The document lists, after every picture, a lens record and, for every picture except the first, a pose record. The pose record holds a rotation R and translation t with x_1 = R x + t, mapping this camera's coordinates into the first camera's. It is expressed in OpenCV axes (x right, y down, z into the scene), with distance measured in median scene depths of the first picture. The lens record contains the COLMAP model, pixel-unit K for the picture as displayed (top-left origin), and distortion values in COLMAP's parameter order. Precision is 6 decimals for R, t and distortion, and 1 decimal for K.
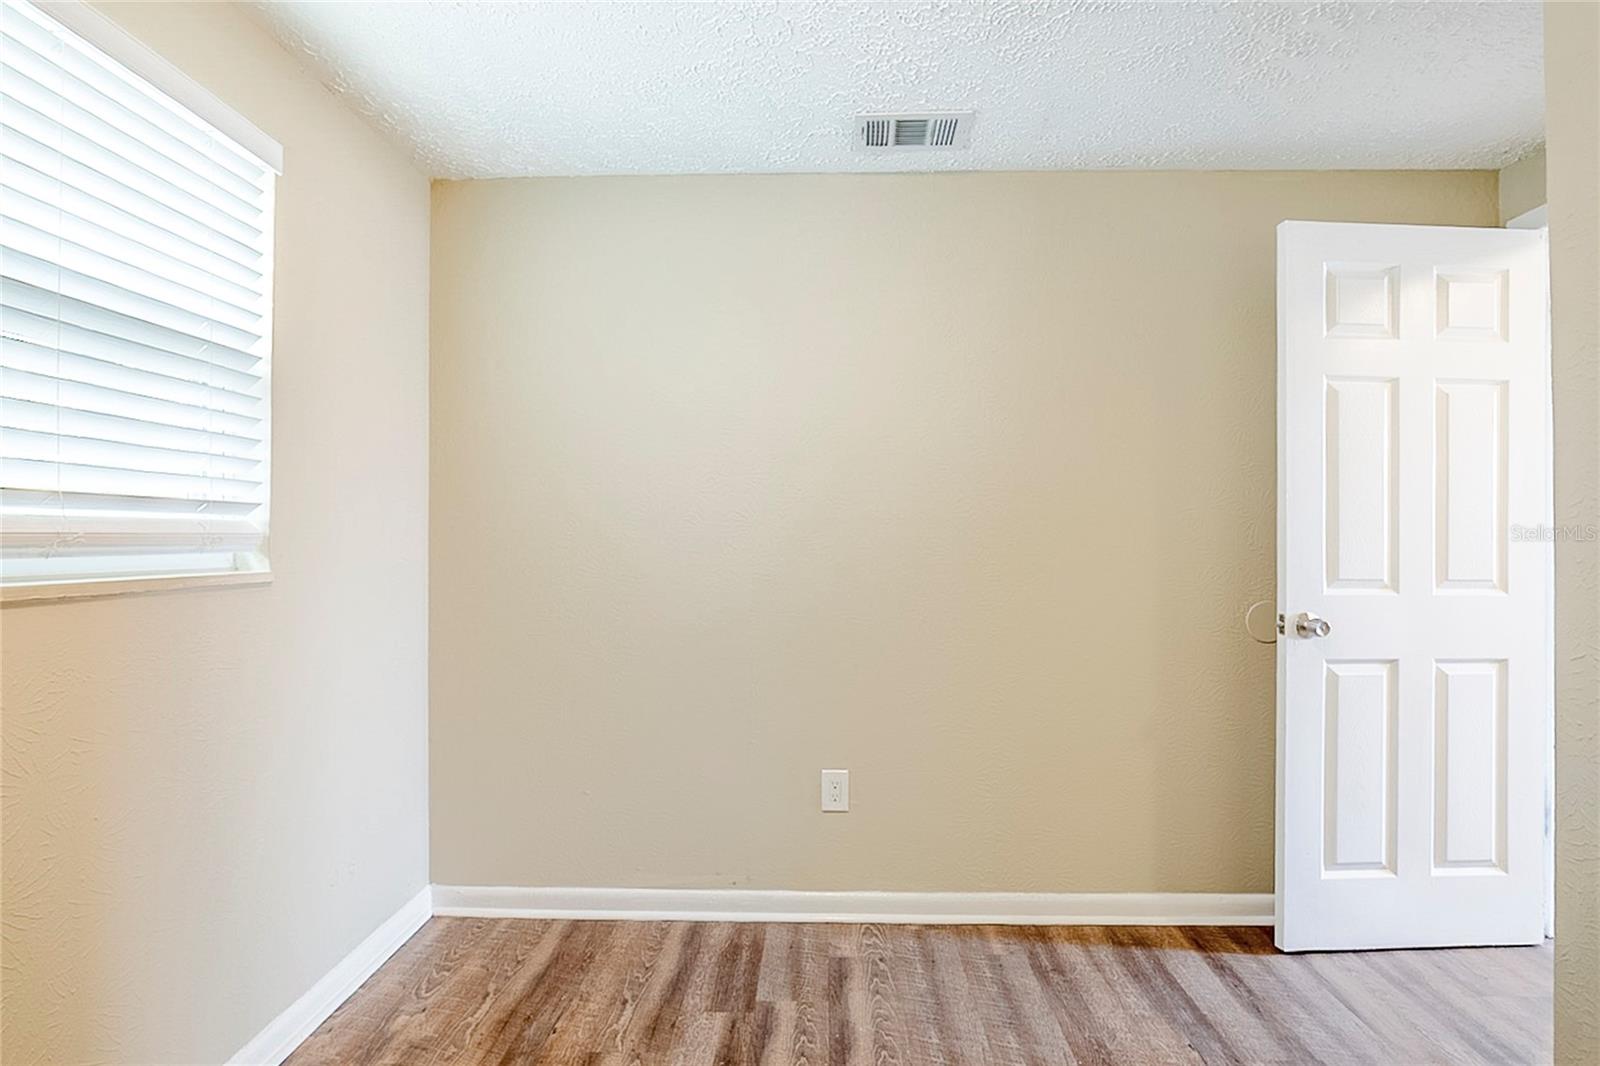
lens RADIAL K [[758.1, 0, 802.6], [0, 758.1, 542.0], [0, 0, 1]] dist [-0.034589, 0.012251]
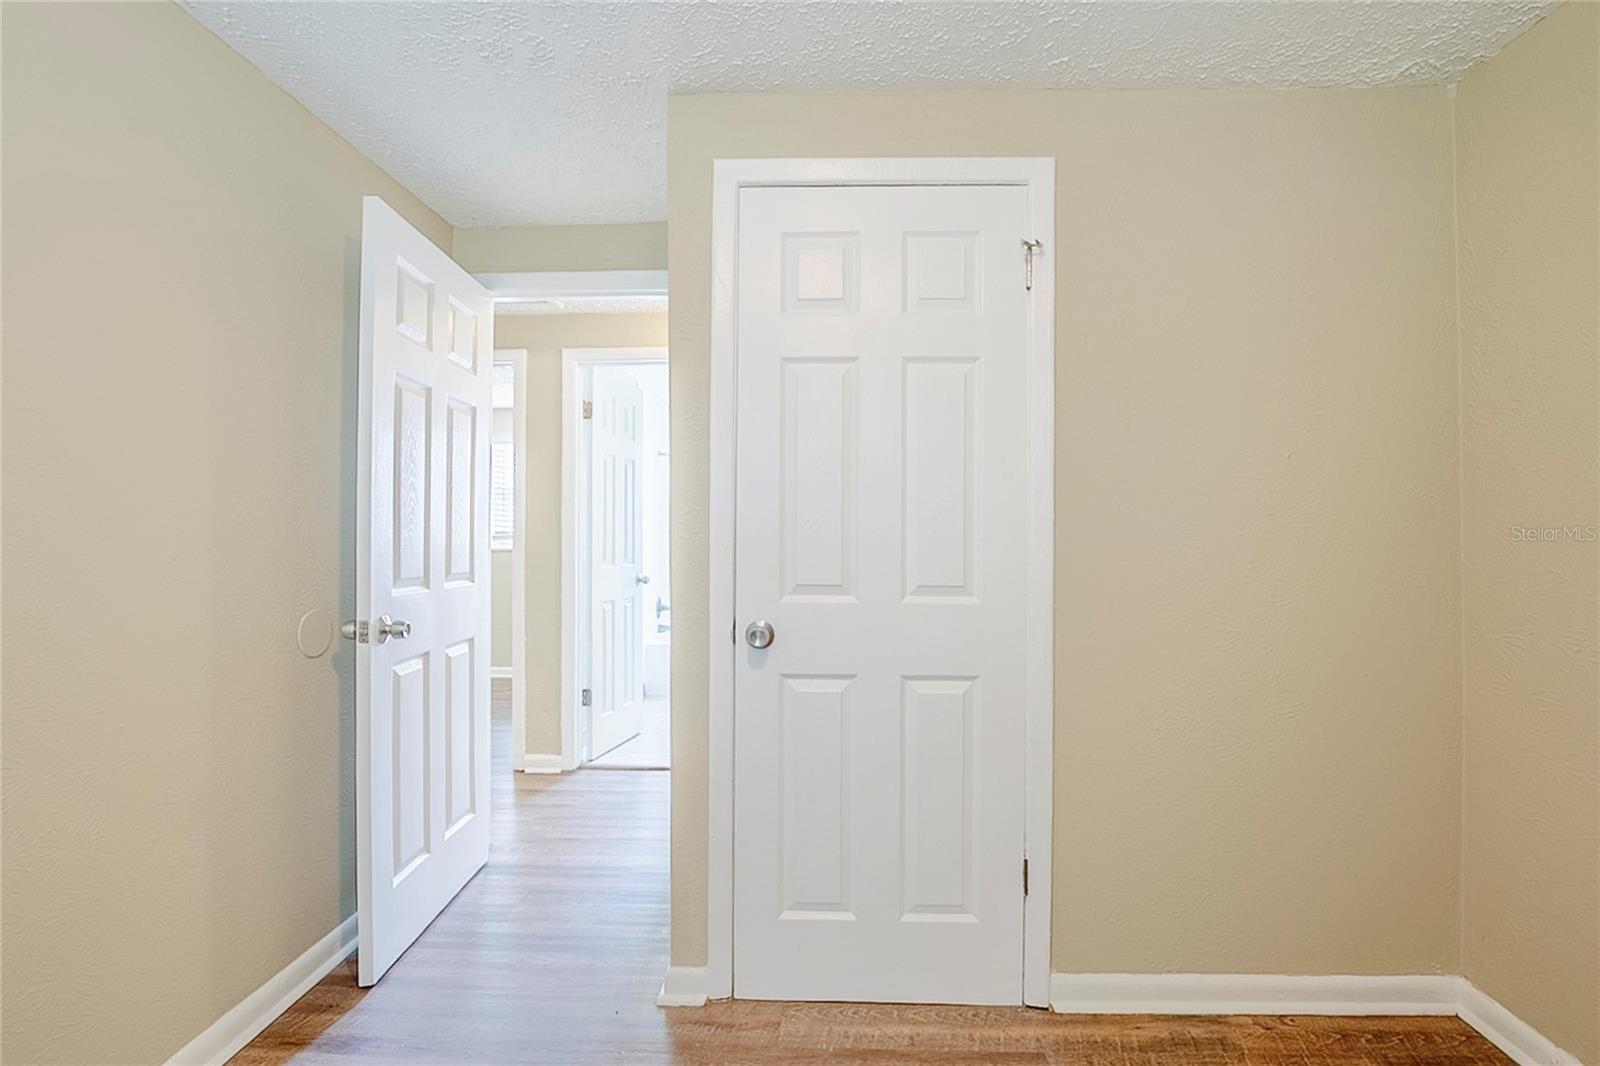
lens RADIAL K [[750.1, 0, 800.0], [0, 750.1, 533.0], [0, 0, 1]] dist [-0.012298, 0.000702]
pose [[-0.002130, 0.001911, 0.999996, -0.382904], [0.004872, 0.999986, -0.001901, -0.009640], [-0.999986, 0.004868, -0.002139, 0.639596]]
